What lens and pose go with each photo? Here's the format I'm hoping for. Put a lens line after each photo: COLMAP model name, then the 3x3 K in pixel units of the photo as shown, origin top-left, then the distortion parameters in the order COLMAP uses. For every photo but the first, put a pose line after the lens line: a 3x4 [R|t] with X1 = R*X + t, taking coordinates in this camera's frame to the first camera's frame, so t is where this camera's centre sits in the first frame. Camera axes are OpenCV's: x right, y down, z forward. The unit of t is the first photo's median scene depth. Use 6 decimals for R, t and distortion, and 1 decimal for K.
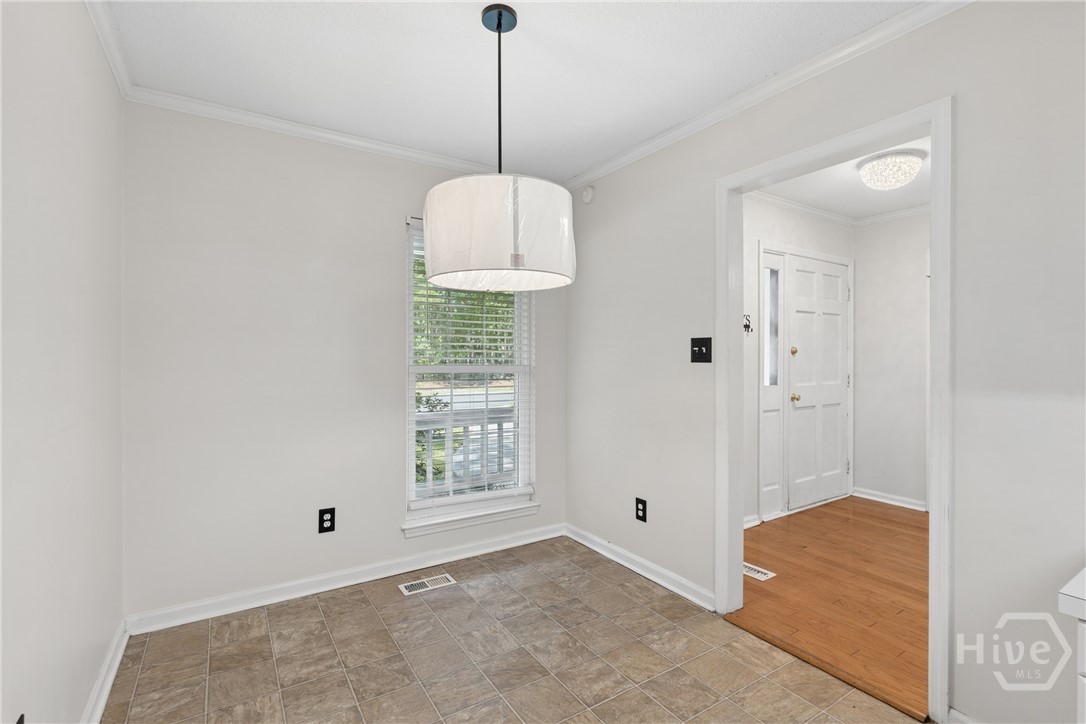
lens RADIAL K [[507.5, 0, 539.6], [0, 507.5, 356.2], [0, 0, 1]] dist [-0.001302, 0.000558]
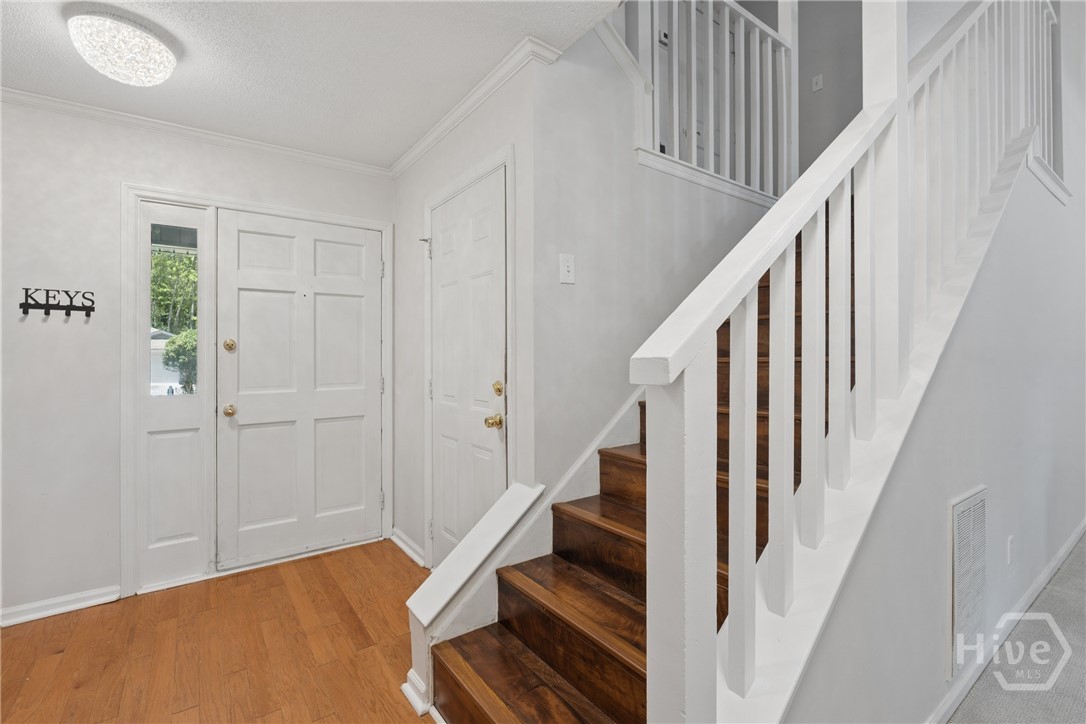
lens RADIAL K [[482.4, 0, 540.3], [0, 482.4, 361.3], [0, 0, 1]] dist [-0.005599, -0.000237]
pose [[0.999040, -0.006728, 0.043291, 0.895847], [0.006030, 0.999850, 0.016219, 0.003317], [-0.043394, -0.015943, 0.998931, 0.310380]]
